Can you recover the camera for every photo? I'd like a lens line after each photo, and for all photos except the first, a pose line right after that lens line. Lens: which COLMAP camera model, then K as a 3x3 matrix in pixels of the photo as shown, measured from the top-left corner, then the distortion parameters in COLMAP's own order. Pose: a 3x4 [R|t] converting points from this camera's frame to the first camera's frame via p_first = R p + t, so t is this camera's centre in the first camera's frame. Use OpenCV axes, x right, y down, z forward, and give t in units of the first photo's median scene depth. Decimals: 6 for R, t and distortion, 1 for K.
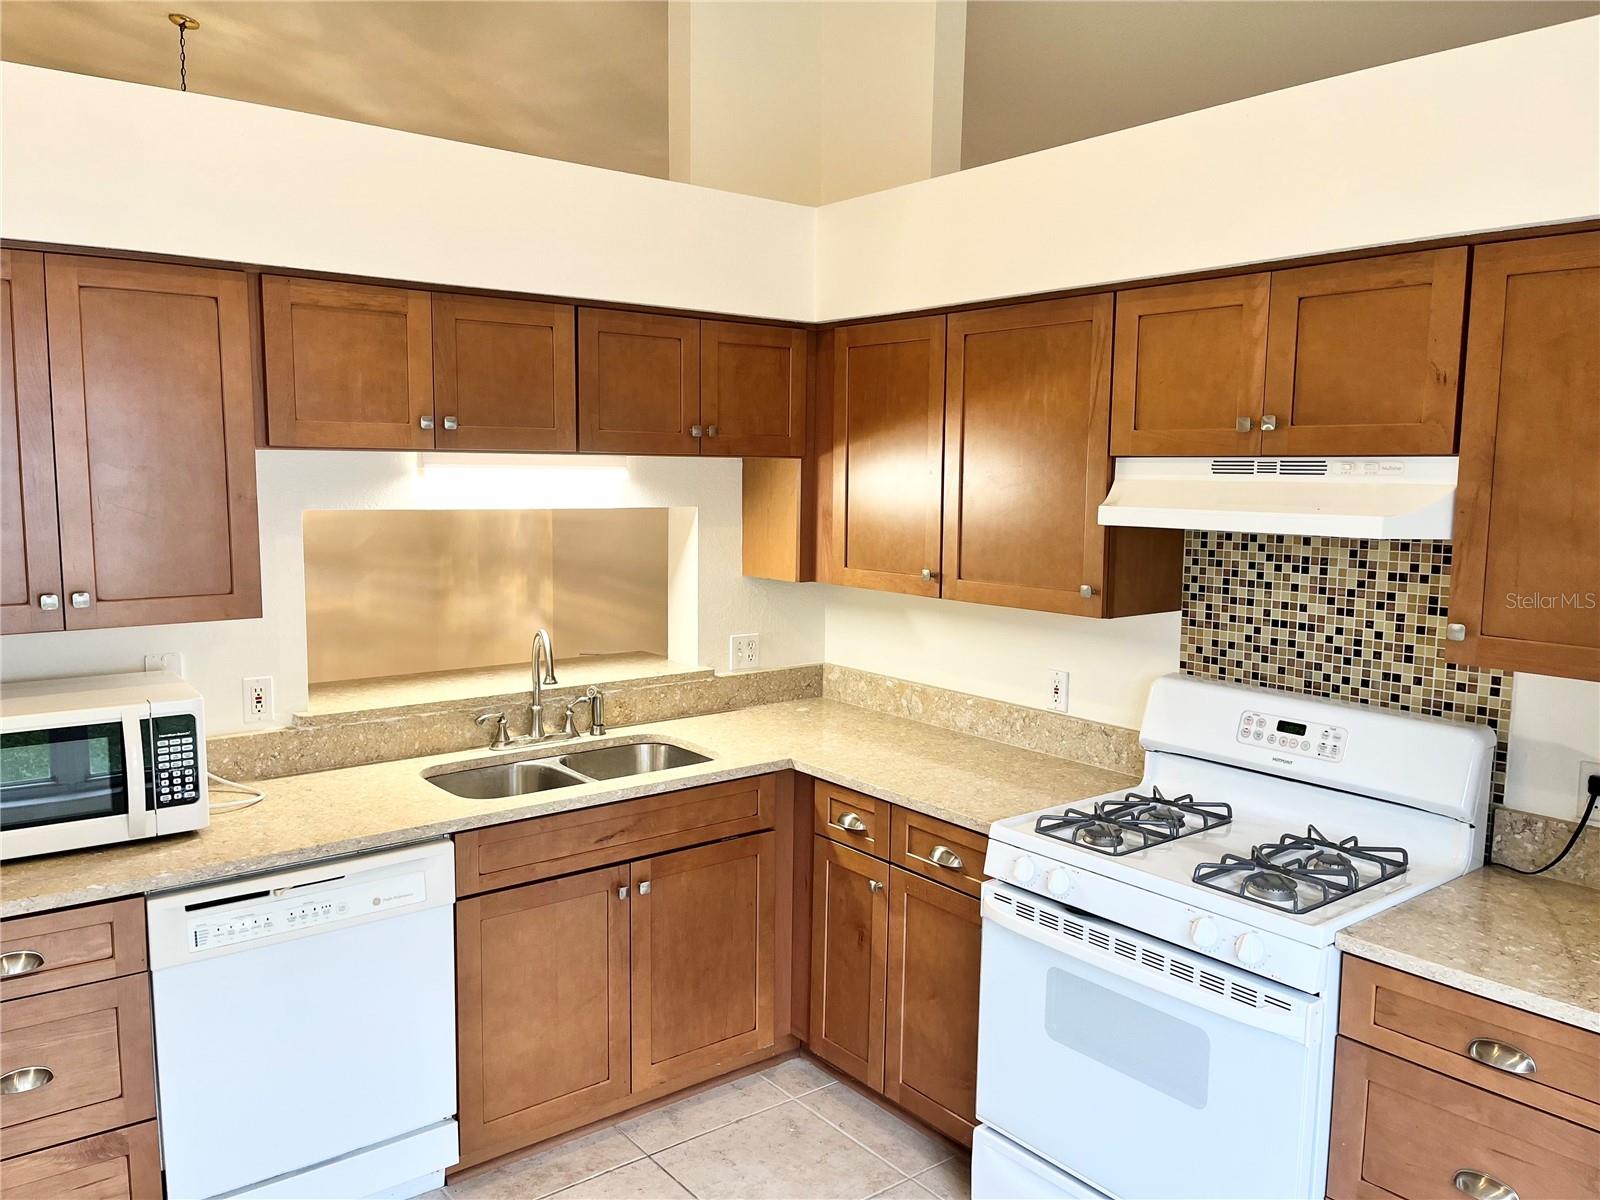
lens RADIAL K [[1226.7, 0, 800.0], [0, 1226.7, 600.0], [0, 0, 1]] dist [0.044899, -0.005944]
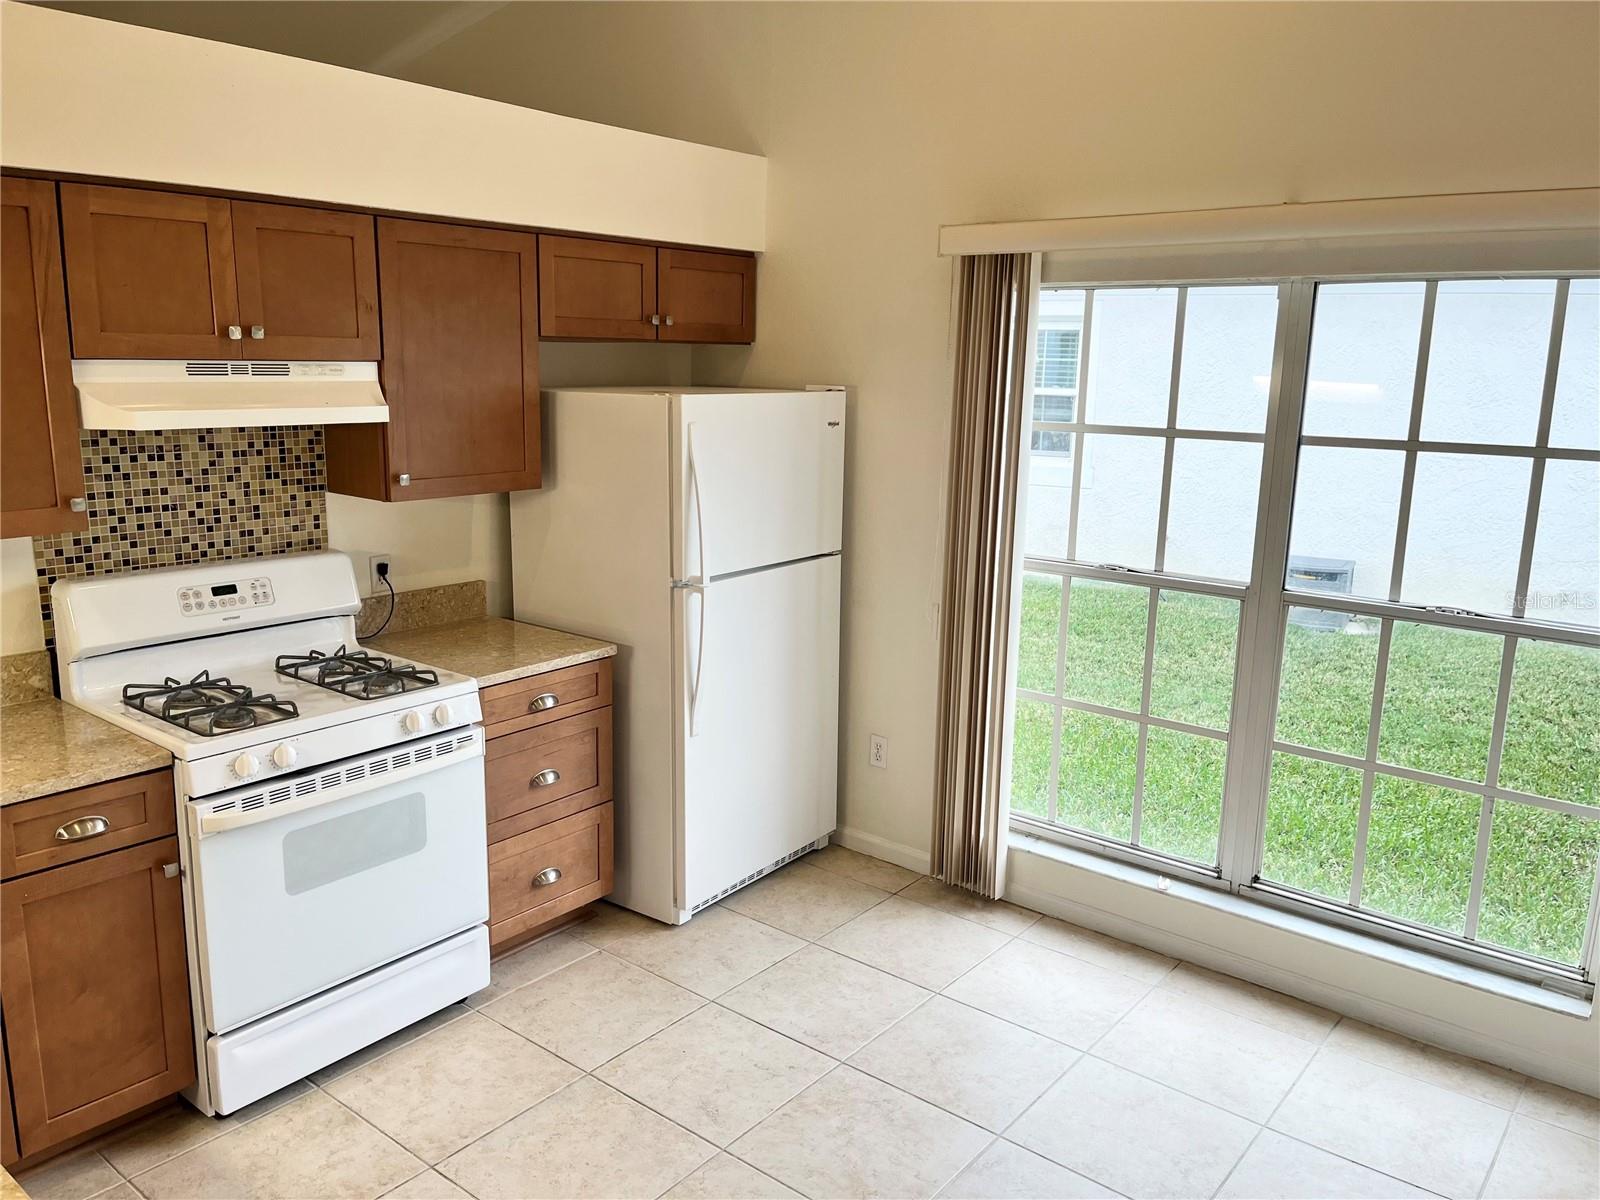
lens RADIAL K [[1226.7, 0, 800.0], [0, 1226.7, 600.0], [0, 0, 1]] dist [0.044899, -0.005944]
pose [[-0.225553, -0.210978, 0.951112, -0.848667], [0.084509, 0.968353, 0.234843, -0.118274], [-0.970559, 0.133347, -0.200585, 0.697845]]
